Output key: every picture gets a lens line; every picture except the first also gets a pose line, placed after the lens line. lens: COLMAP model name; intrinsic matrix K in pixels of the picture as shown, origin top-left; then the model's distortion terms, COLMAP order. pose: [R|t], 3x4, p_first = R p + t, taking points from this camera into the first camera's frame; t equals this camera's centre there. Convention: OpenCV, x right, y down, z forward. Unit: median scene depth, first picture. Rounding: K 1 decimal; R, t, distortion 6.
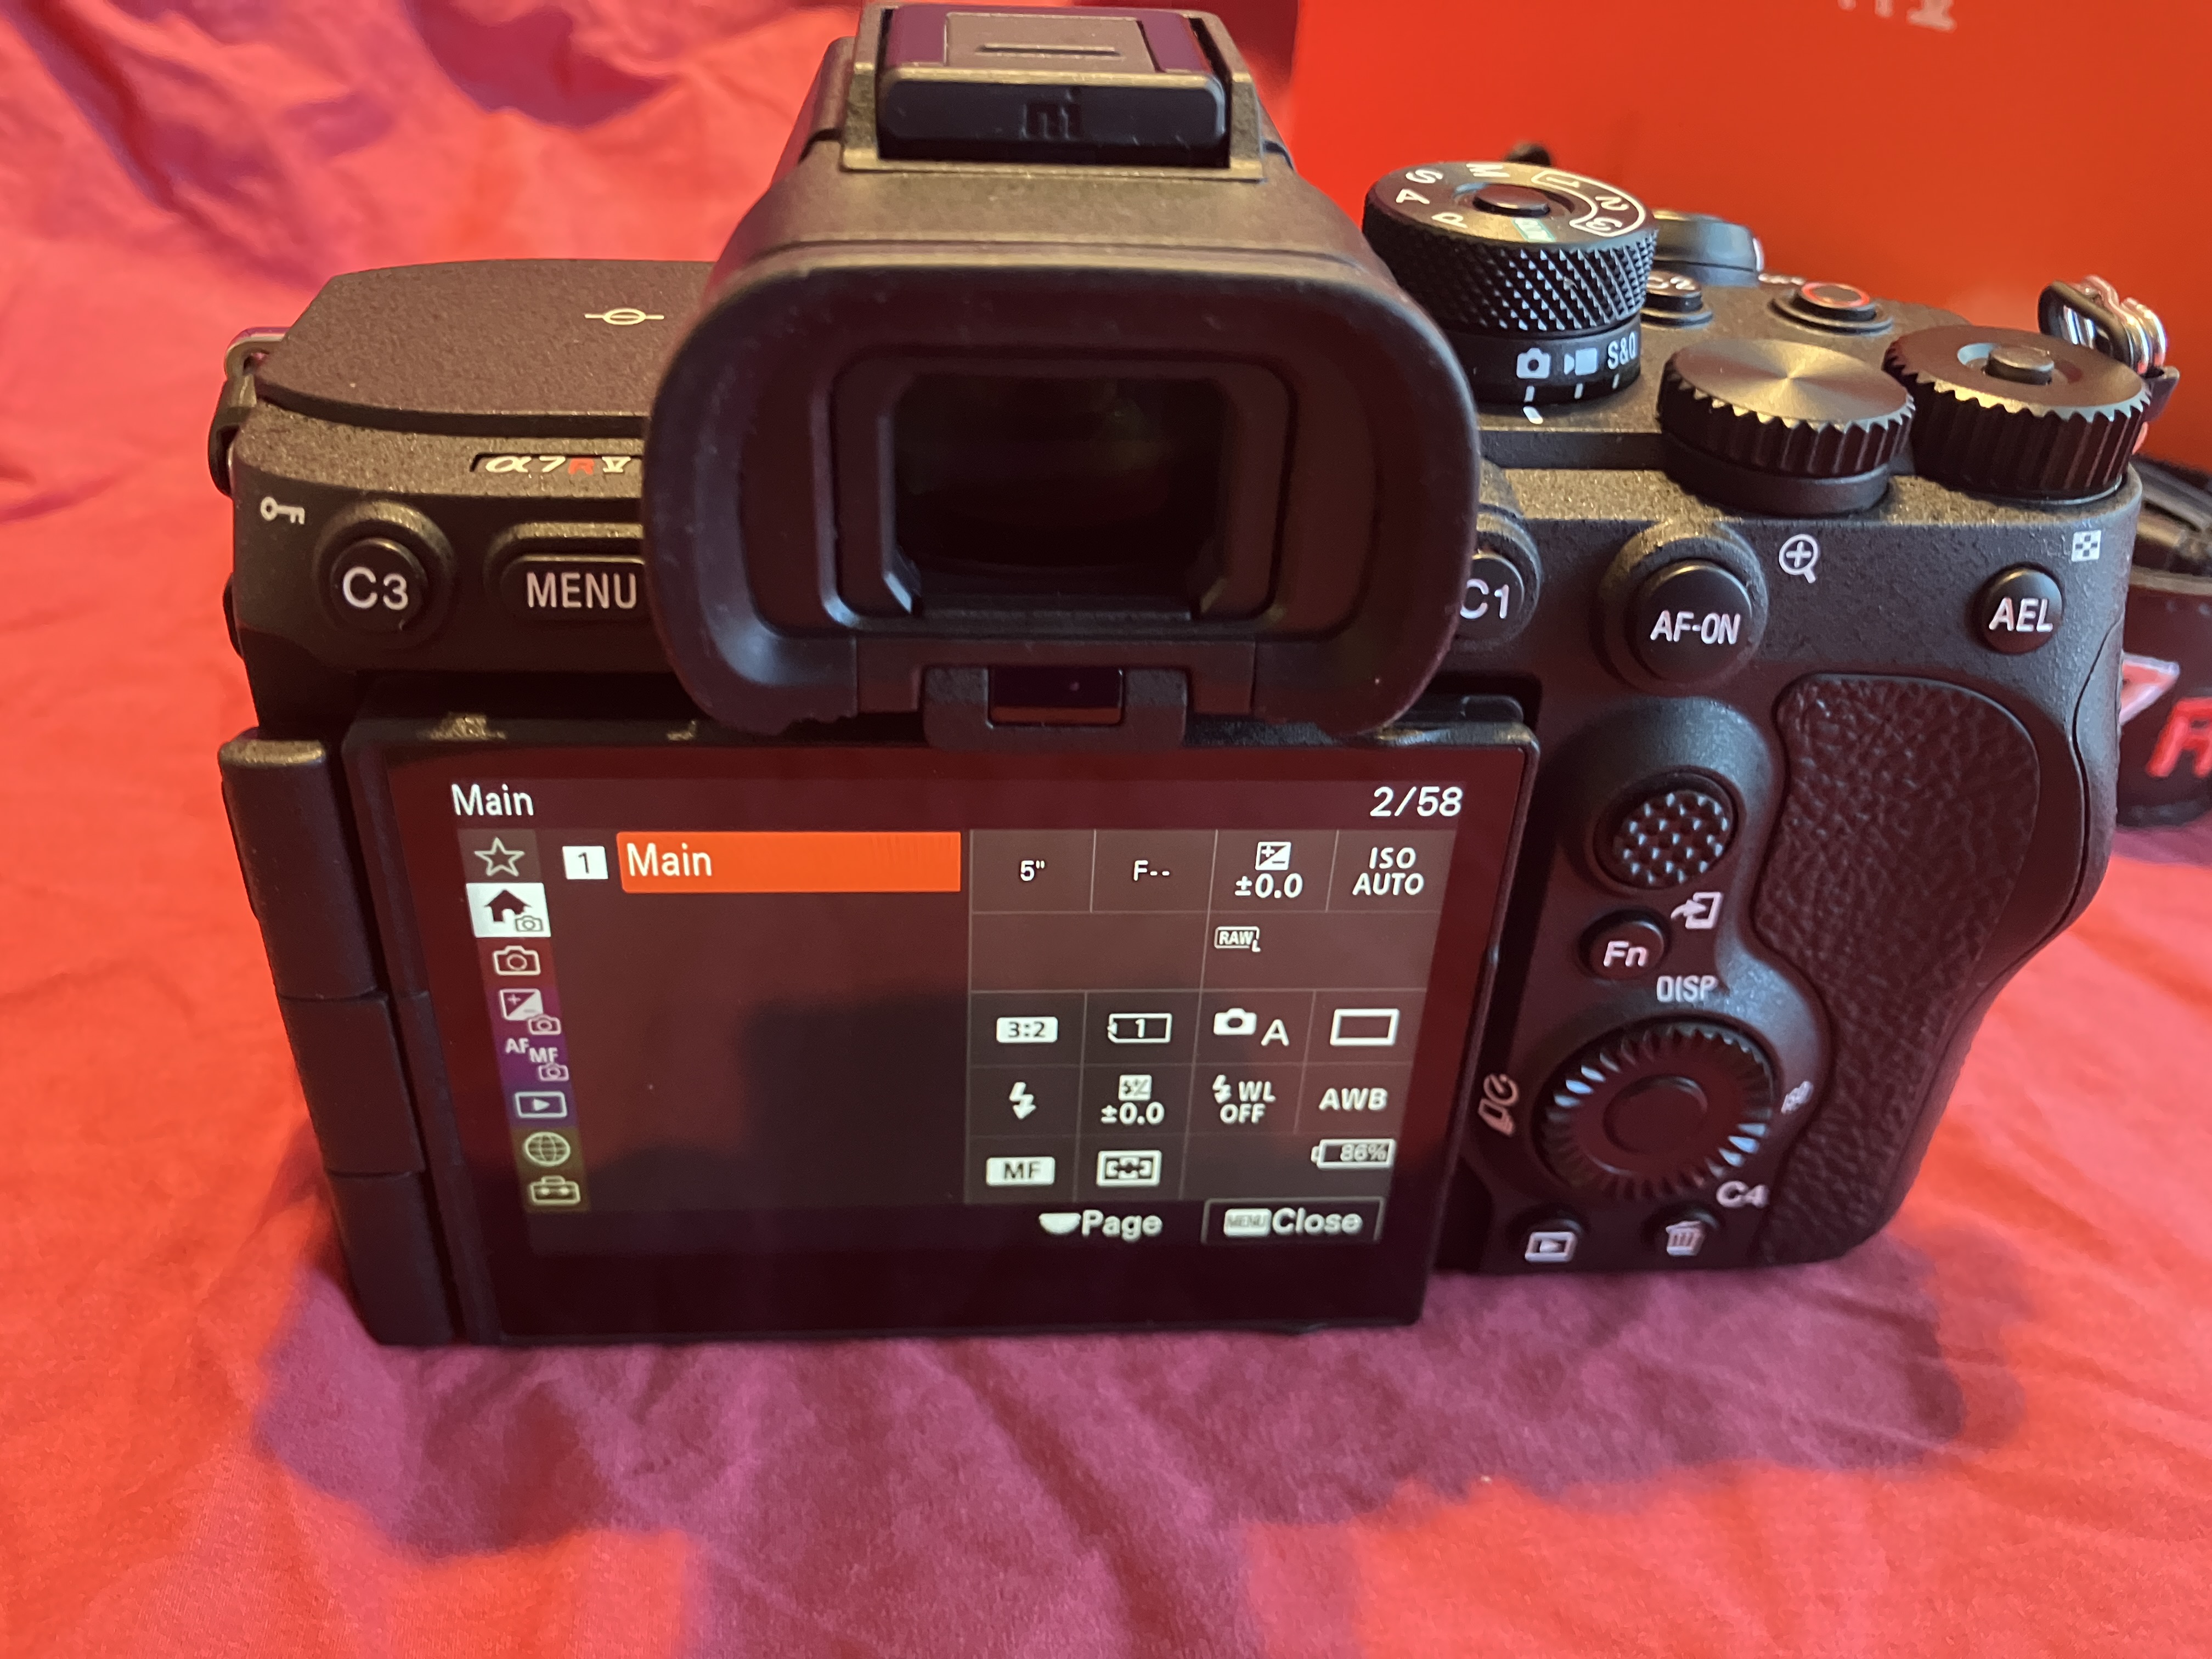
lens RADIAL K [[1864.8, 0, 1106.0], [0, 1864.8, 829.5], [0, 0, 1]] dist [-0.014163, 0.055387]
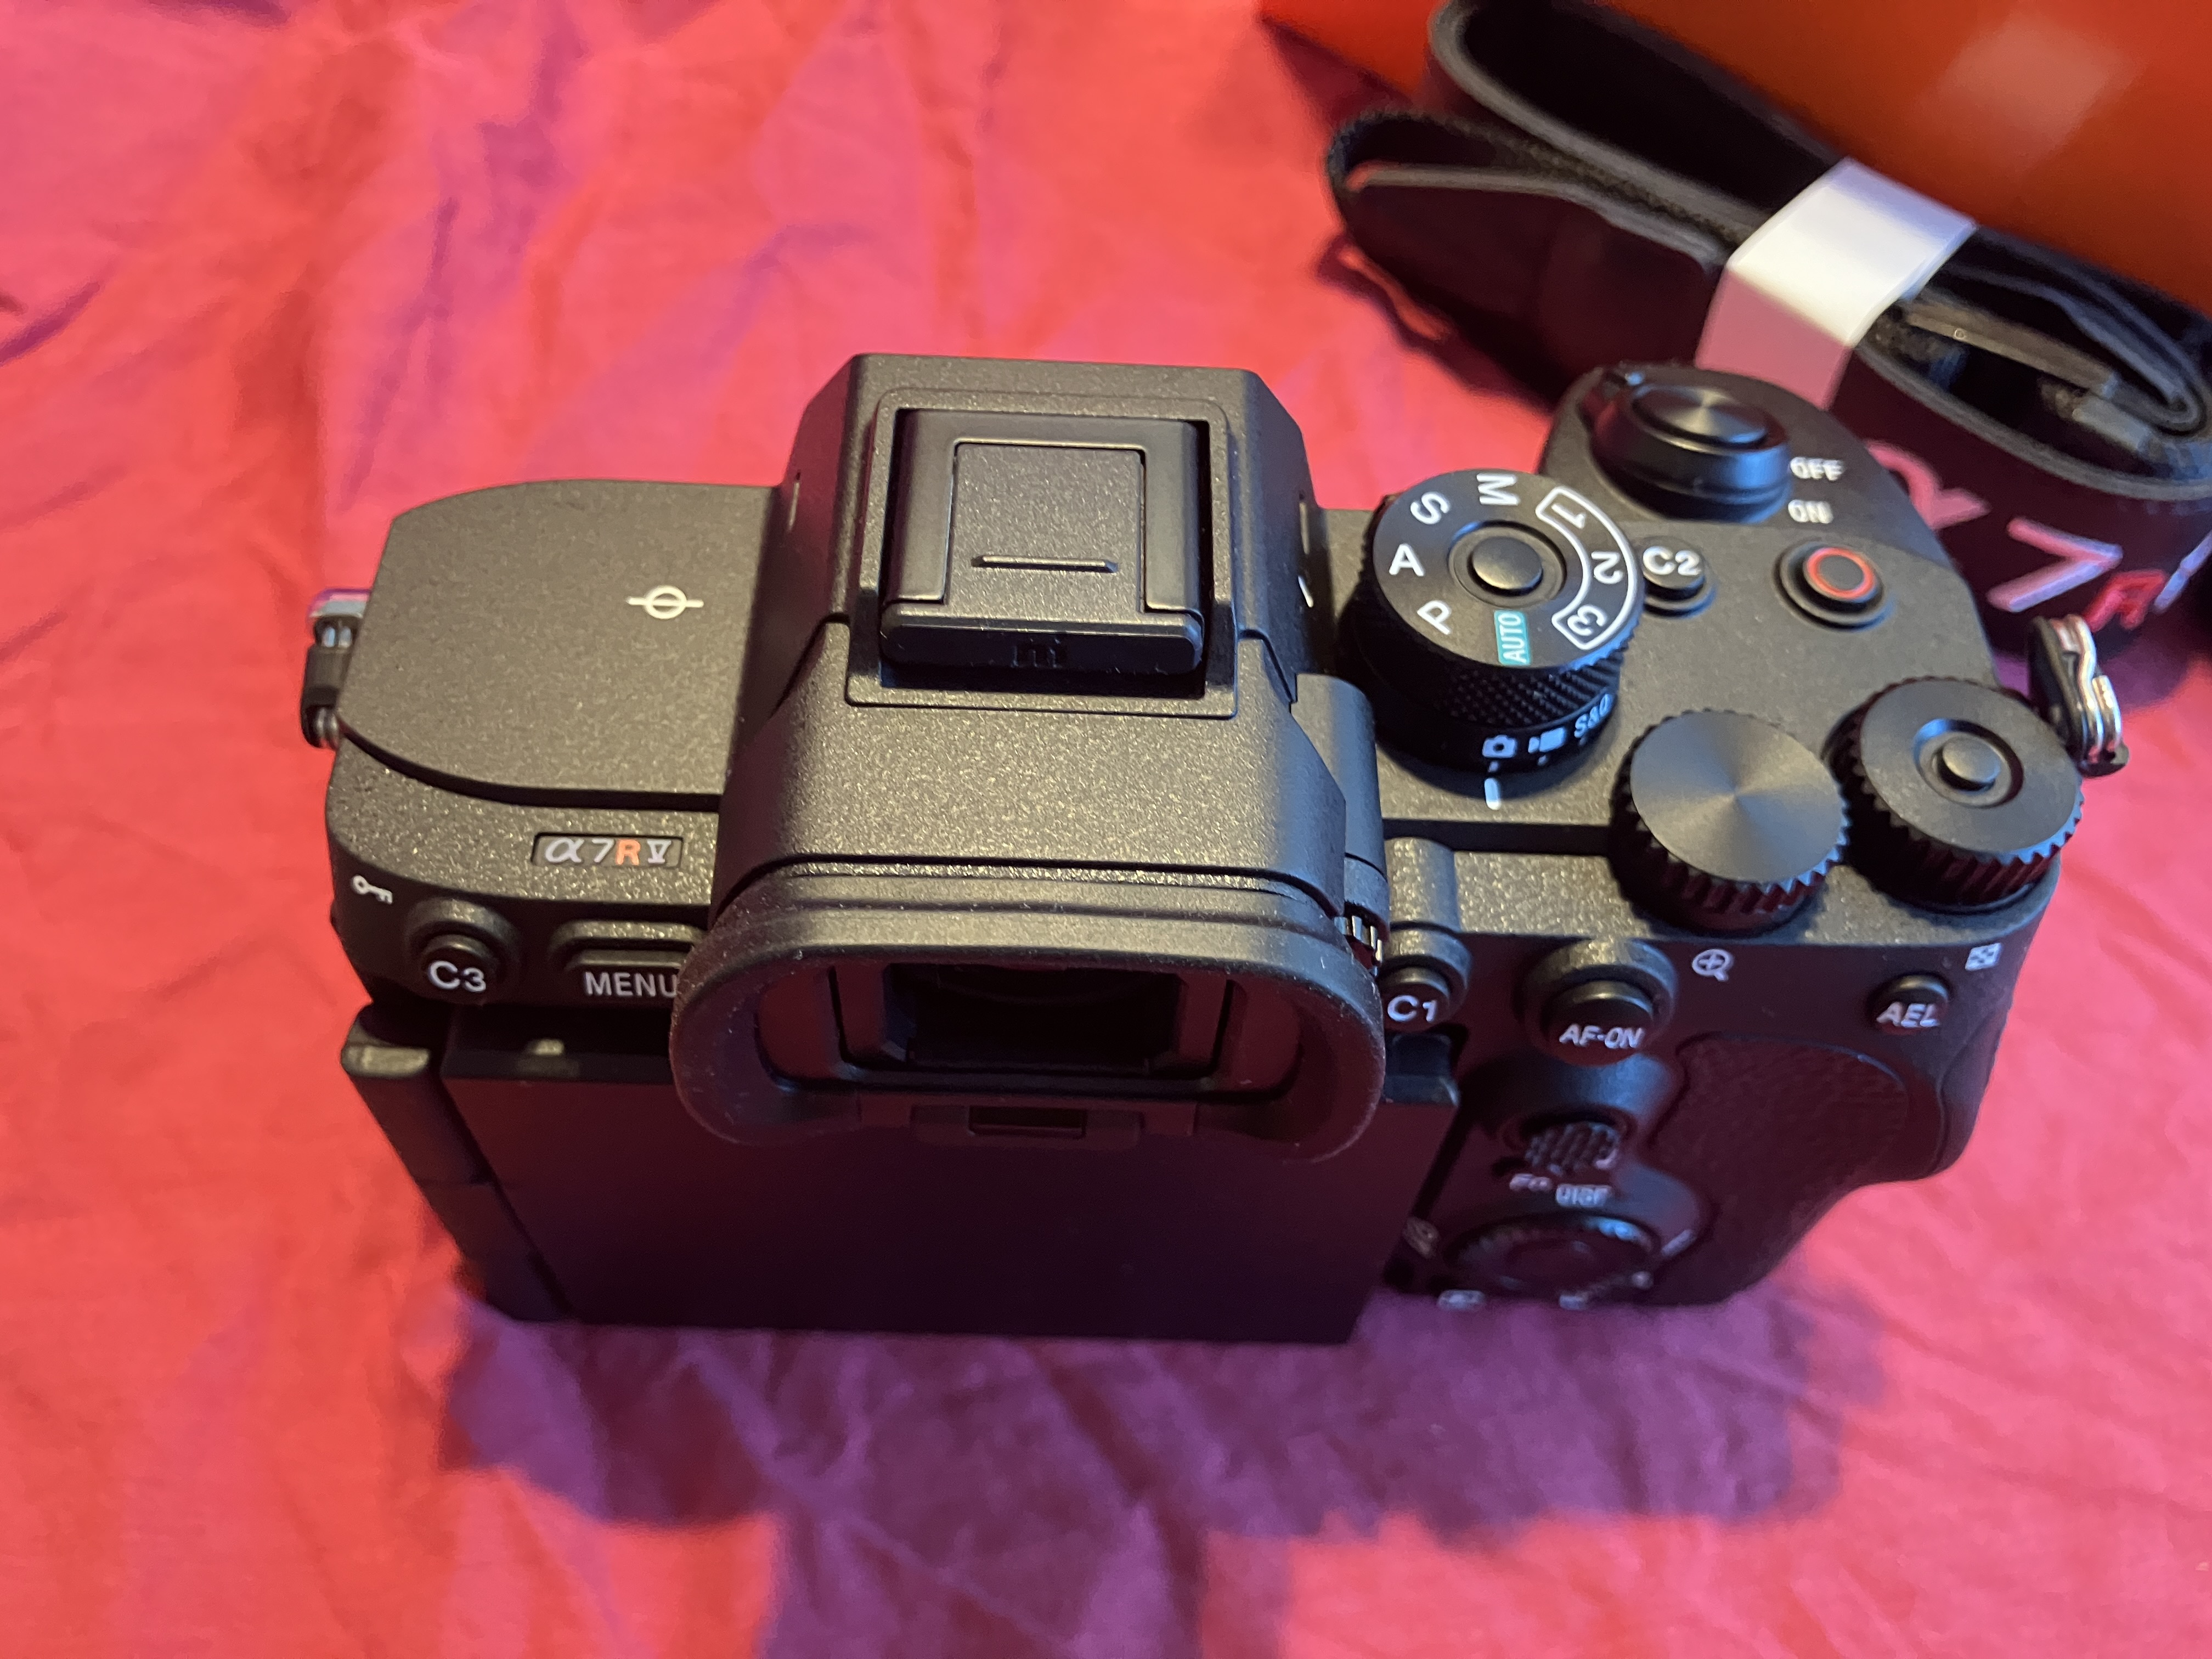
lens RADIAL K [[1826.3, 0, 1106.0], [0, 1826.3, 829.5], [0, 0, 1]] dist [0.103858, -0.276419]
pose [[0.996660, 0.065800, -0.048373, 0.062038], [-0.043493, 0.928987, 0.367547, -0.627132], [0.069122, -0.364215, 0.928746, -0.015580]]
